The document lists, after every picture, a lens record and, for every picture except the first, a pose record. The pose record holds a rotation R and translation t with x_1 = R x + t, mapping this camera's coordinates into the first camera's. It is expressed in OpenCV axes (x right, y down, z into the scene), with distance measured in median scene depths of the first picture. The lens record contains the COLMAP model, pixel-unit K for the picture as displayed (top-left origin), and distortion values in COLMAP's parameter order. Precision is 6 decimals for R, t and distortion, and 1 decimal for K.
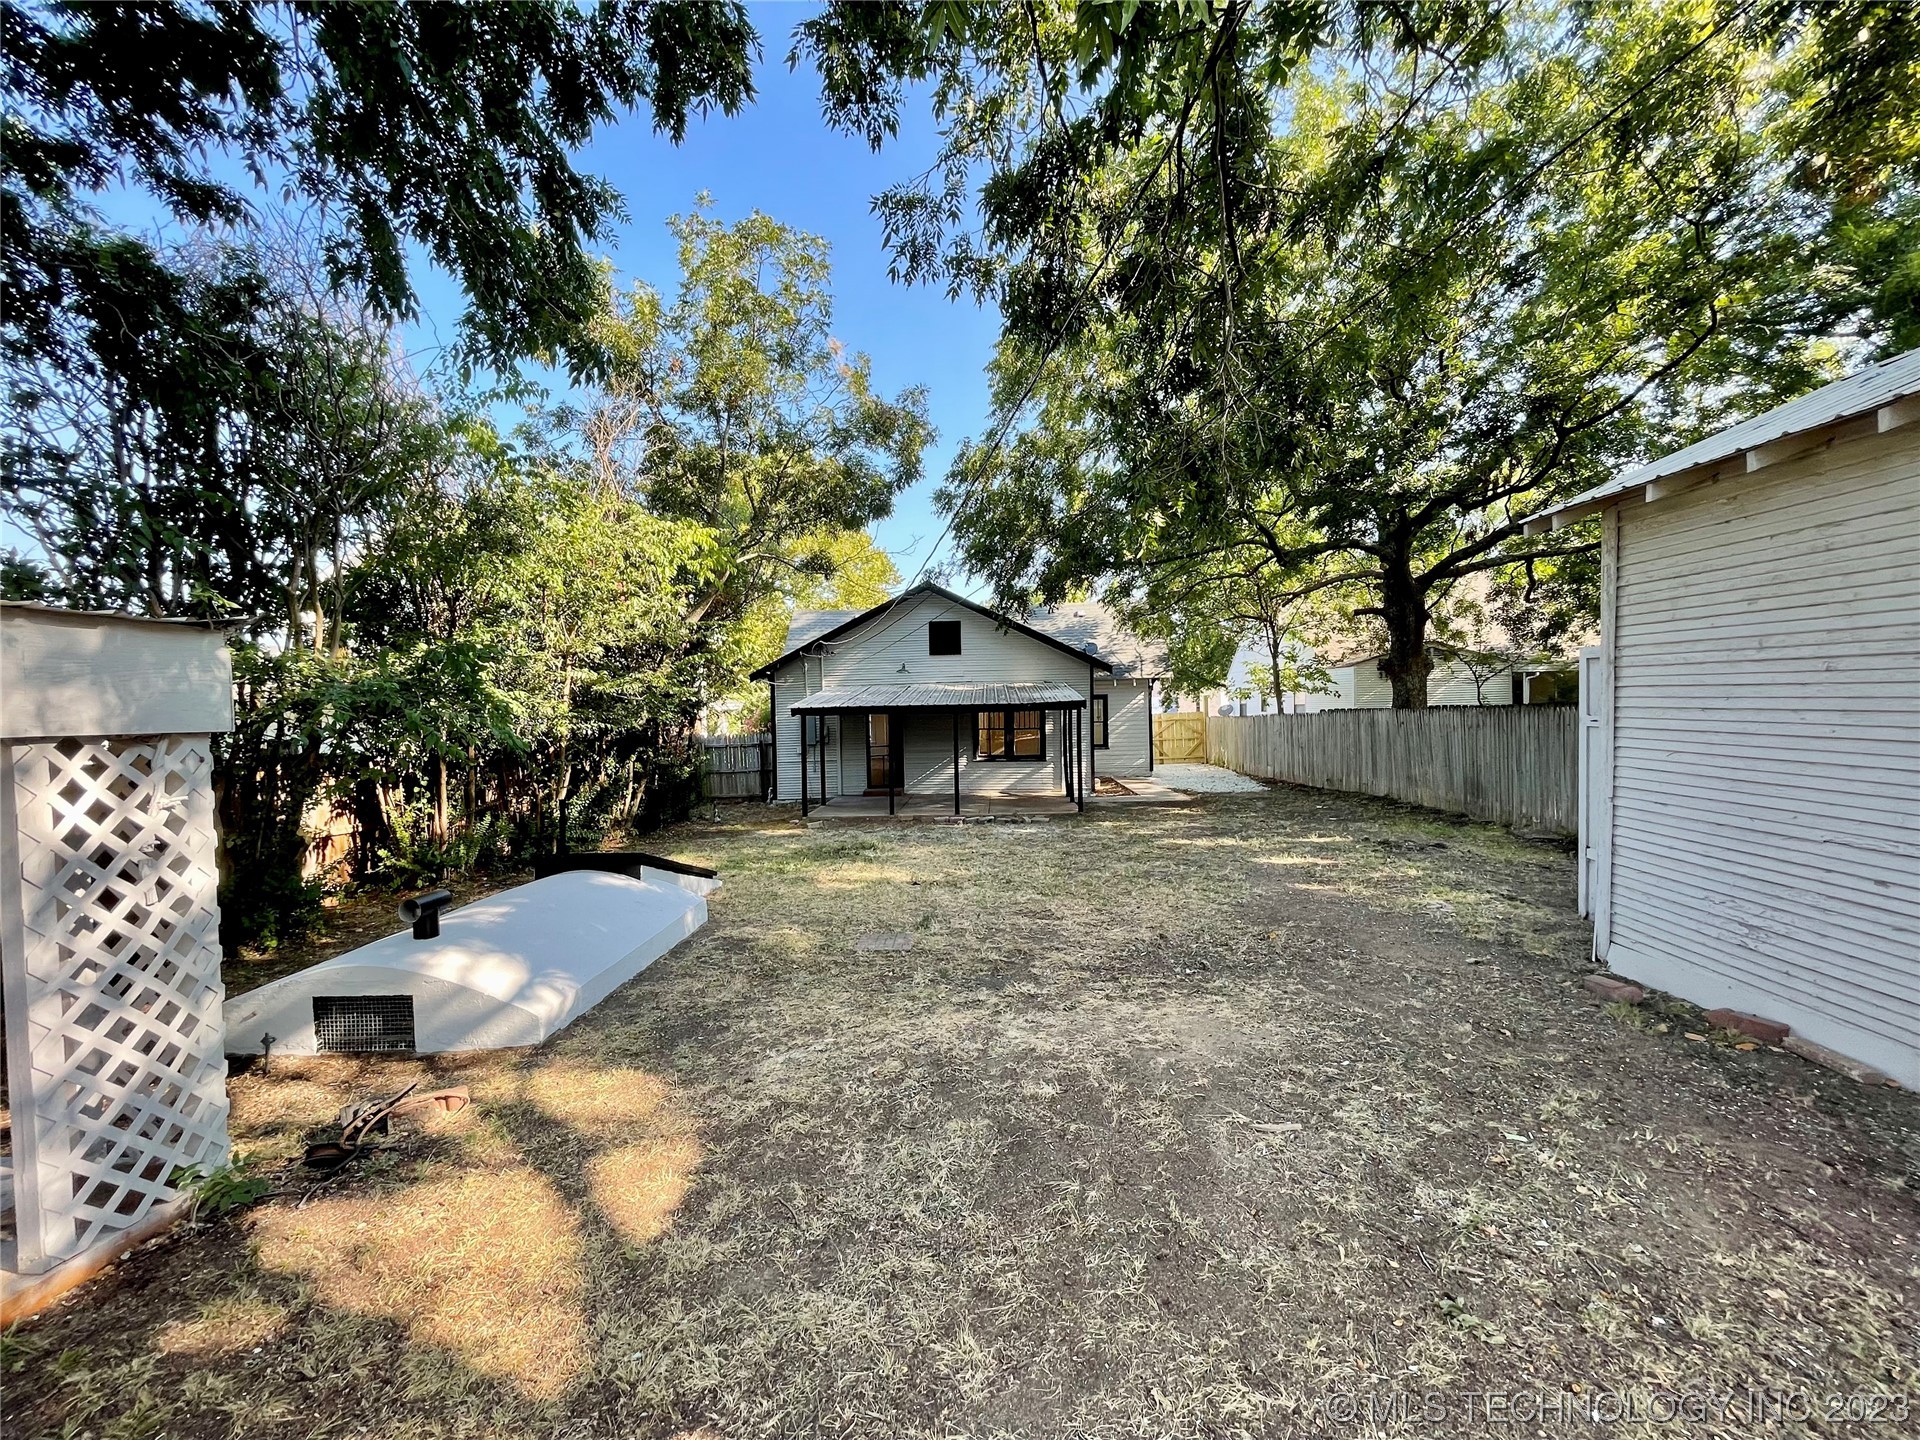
lens RADIAL K [[770.0, 0, 960.0], [0, 770.0, 720.0], [0, 0, 1]] dist [0.000015, -0.000002]
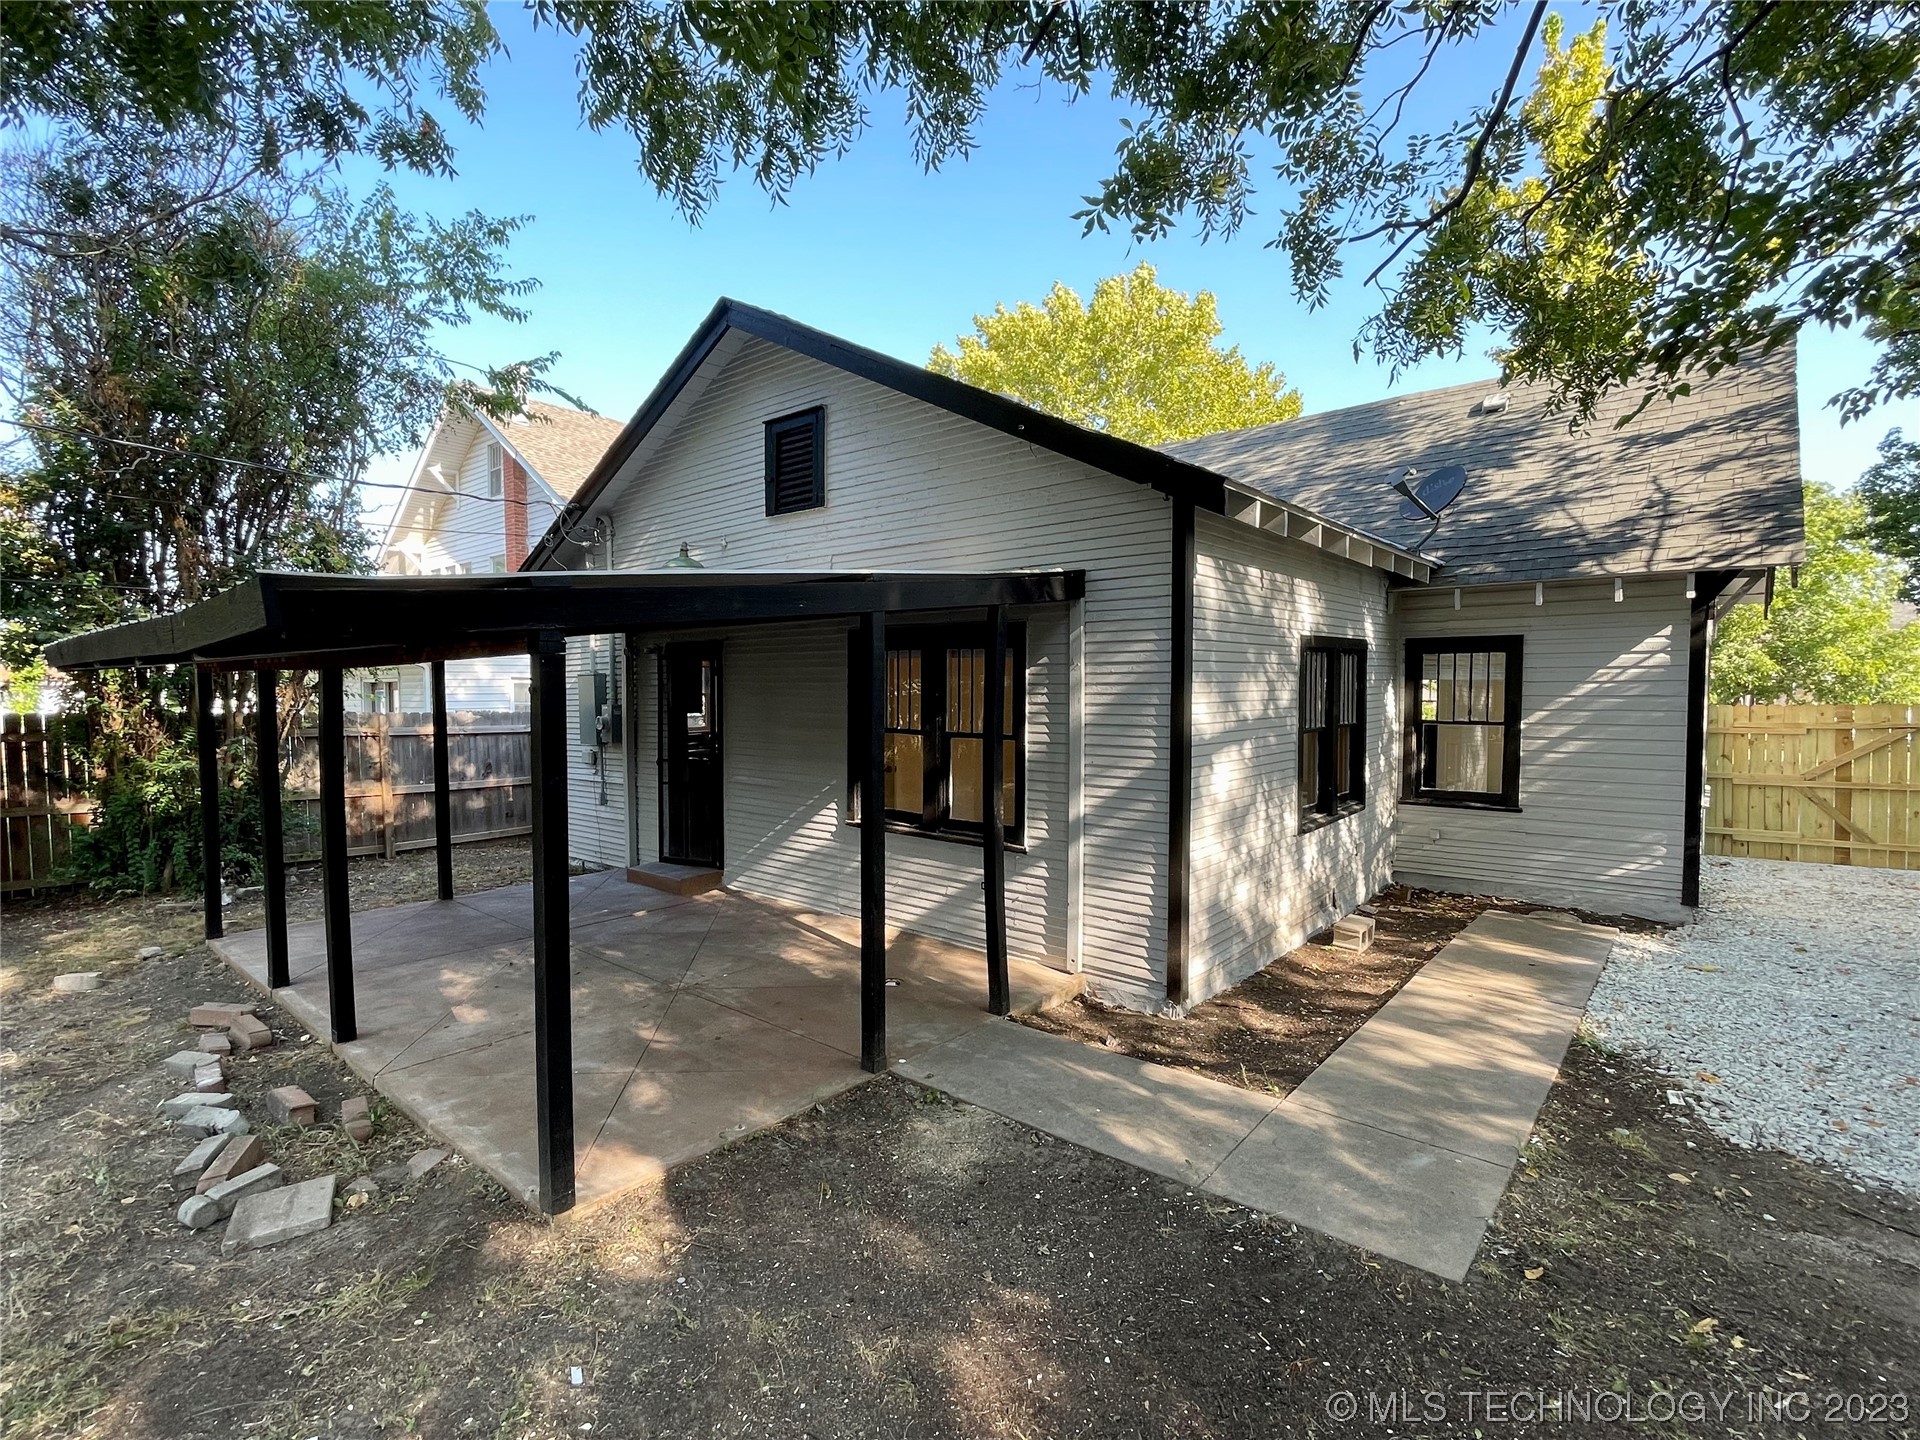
lens RADIAL K [[911.1, 0, 960.0], [0, 911.1, 720.0], [0, 0, 1]] dist [-0.000070, -0.000031]
pose [[0.787219, 0.044740, -0.615049, 0.242930], [-0.032199, 0.998986, 0.031457, -0.003955], [0.615833, -0.004960, 0.787861, 0.583081]]
